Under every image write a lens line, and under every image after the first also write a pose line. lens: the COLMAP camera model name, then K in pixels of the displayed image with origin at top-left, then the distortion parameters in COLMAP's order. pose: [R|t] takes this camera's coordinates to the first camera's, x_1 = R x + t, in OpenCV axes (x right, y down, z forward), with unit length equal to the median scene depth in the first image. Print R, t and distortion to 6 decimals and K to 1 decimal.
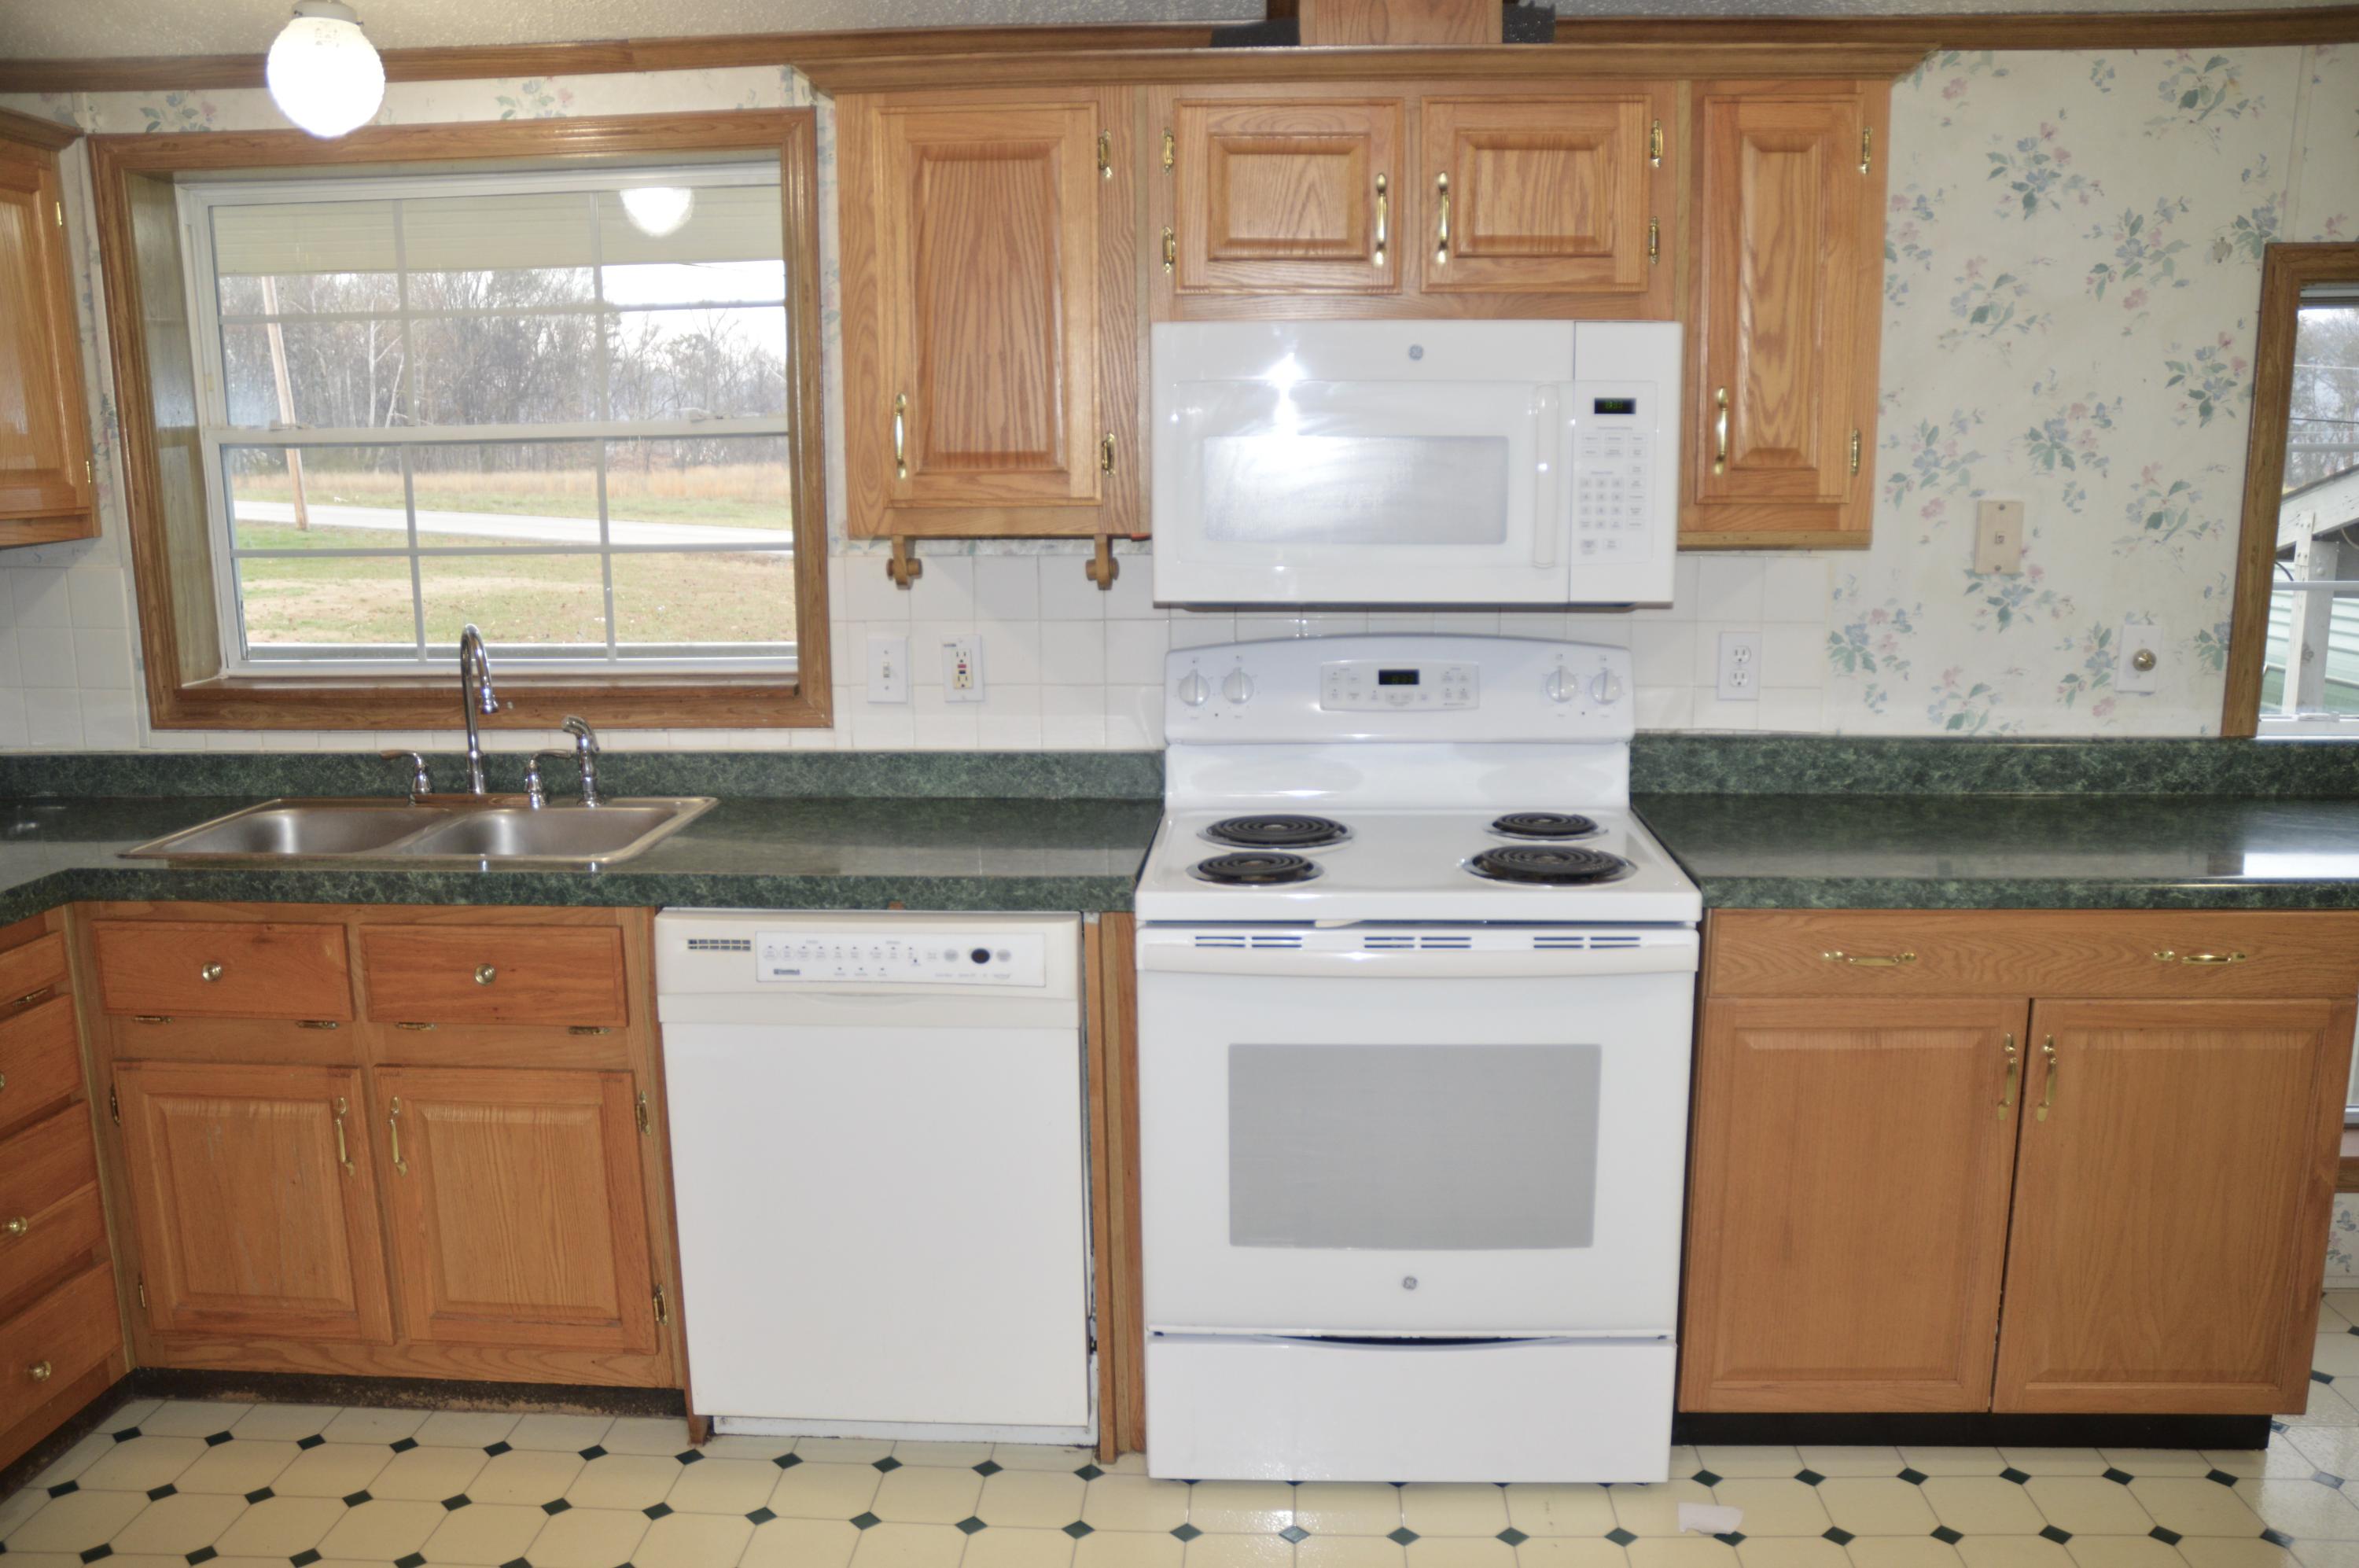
lens RADIAL K [[1865.7, 0, 1184.8], [0, 1865.7, 811.9], [0, 0, 1]] dist [-0.172209, 0.162921]
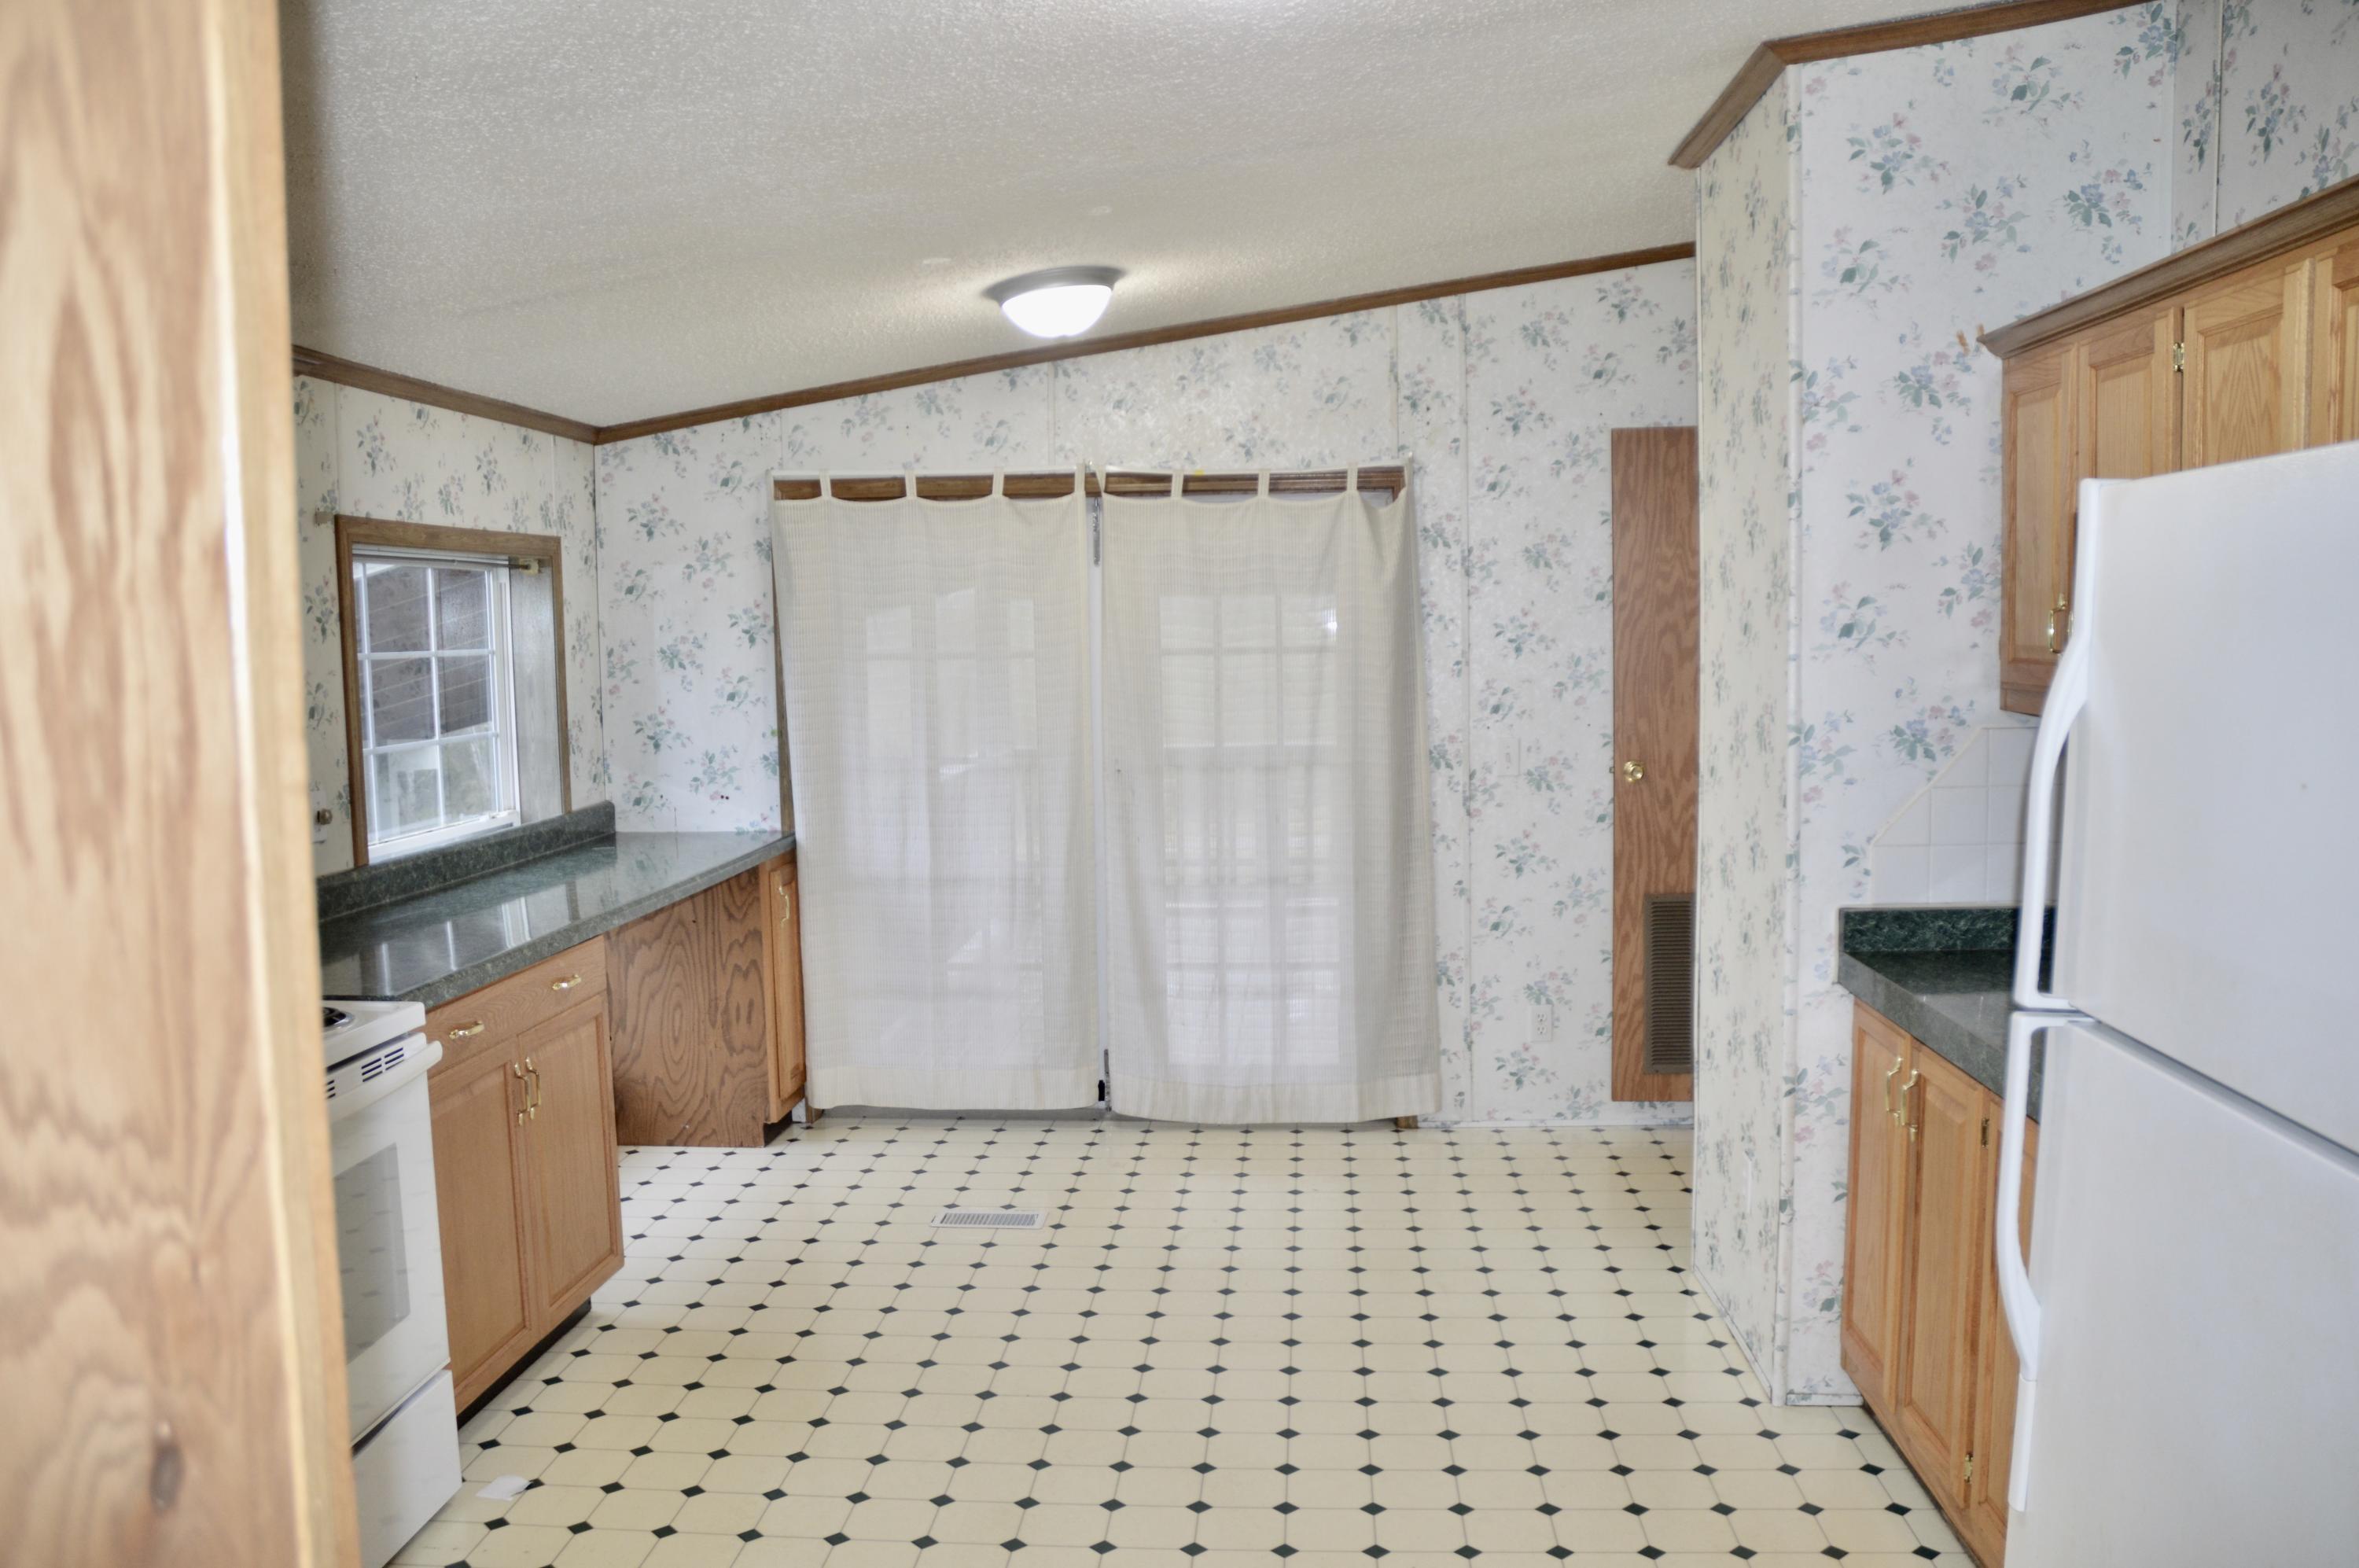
lens RADIAL K [[1865.7, 0, 1184.8], [0, 1865.7, 811.9], [0, 0, 1]] dist [-0.172209, 0.162921]
pose [[0.017469, -0.088937, 0.995884, -0.806872], [0.216353, 0.972774, 0.083078, -0.063331], [-0.976159, 0.214012, 0.036236, 0.340263]]
